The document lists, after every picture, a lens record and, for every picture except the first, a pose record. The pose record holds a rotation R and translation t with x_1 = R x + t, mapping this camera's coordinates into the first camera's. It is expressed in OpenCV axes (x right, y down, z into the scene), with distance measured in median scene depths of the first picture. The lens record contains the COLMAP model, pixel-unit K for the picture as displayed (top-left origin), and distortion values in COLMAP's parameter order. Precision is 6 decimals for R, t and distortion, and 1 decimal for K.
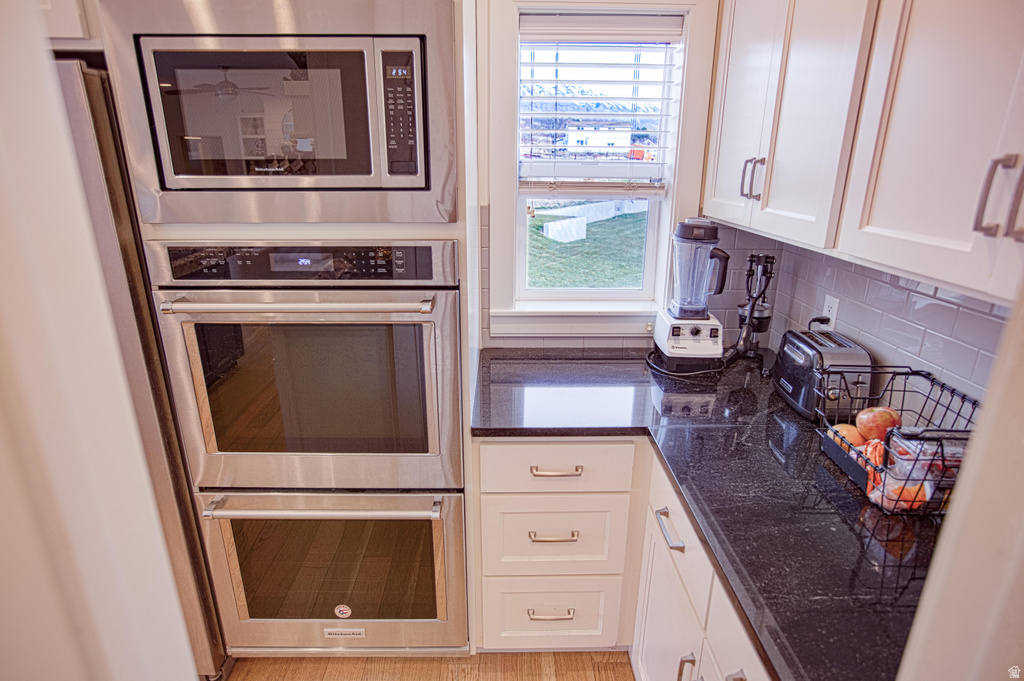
lens RADIAL K [[540.5, 0, 509.5], [0, 540.5, 331.0], [0, 0, 1]] dist [-0.031935, 0.010539]
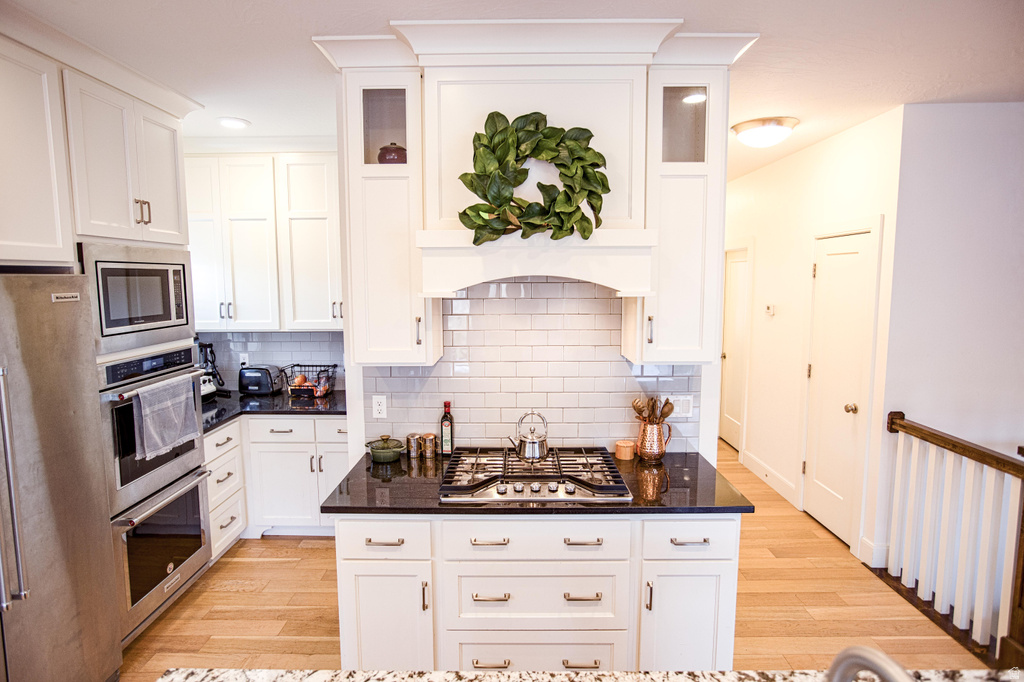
lens RADIAL K [[540.5, 0, 504.3], [0, 540.5, 336.9], [0, 0, 1]] dist [-0.031935, 0.010539]
pose [[0.035095, -0.116799, 0.992535, -2.439081], [0.308867, 0.945794, 0.100377, -0.018025], [-0.950458, 0.303039, 0.069268, -0.457715]]
